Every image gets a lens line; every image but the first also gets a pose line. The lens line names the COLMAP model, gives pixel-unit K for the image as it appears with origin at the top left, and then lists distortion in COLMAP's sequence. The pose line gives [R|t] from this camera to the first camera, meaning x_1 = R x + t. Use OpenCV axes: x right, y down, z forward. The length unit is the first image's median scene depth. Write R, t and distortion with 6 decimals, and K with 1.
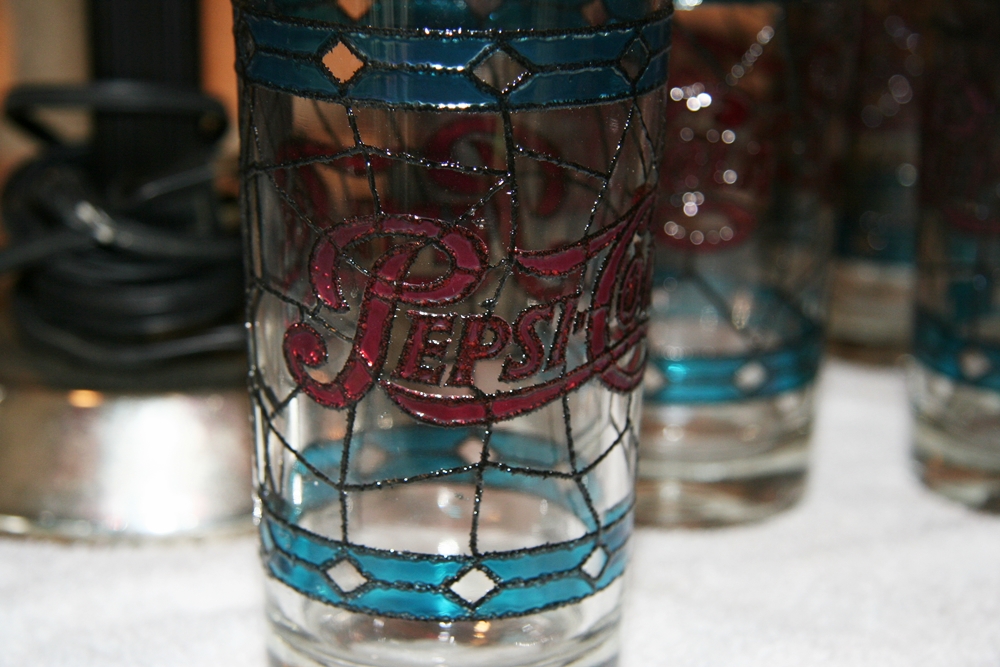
lens RADIAL K [[2718.5, 0, 500.0], [0, 2718.5, 333.5], [0, 0, 1]] dist [0.406765, -0.200486]
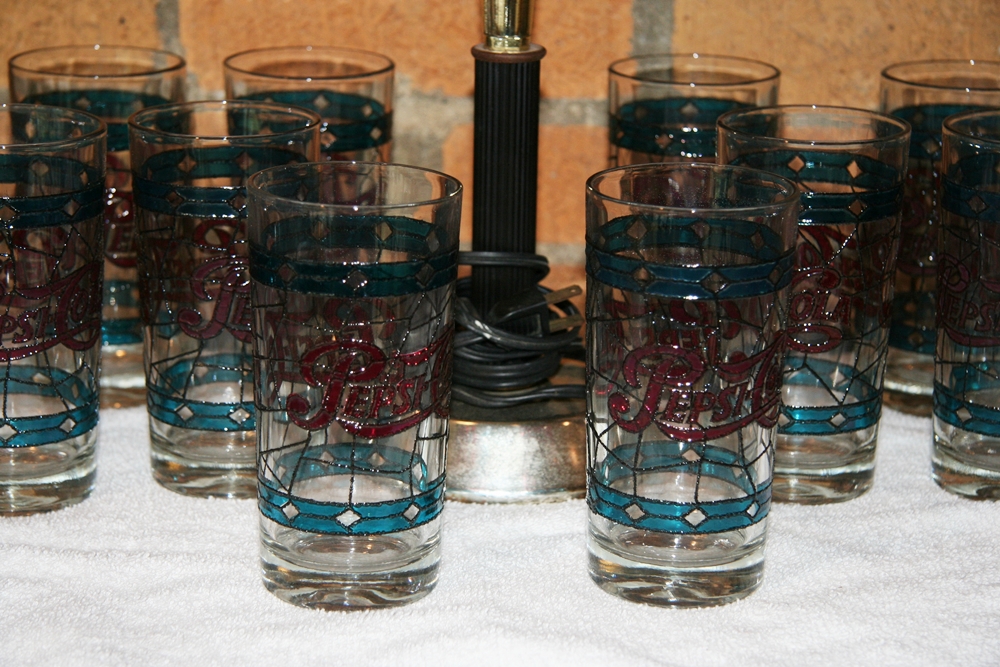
lens RADIAL K [[2718.5, 0, 500.0], [0, 2718.5, 333.5], [0, 0, 1]] dist [0.406765, -0.200486]
pose [[0.998512, 0.018546, -0.051288, -0.054760], [-0.018942, 0.999794, -0.007250, -0.032203], [0.051143, 0.008211, 0.998658, -1.120284]]
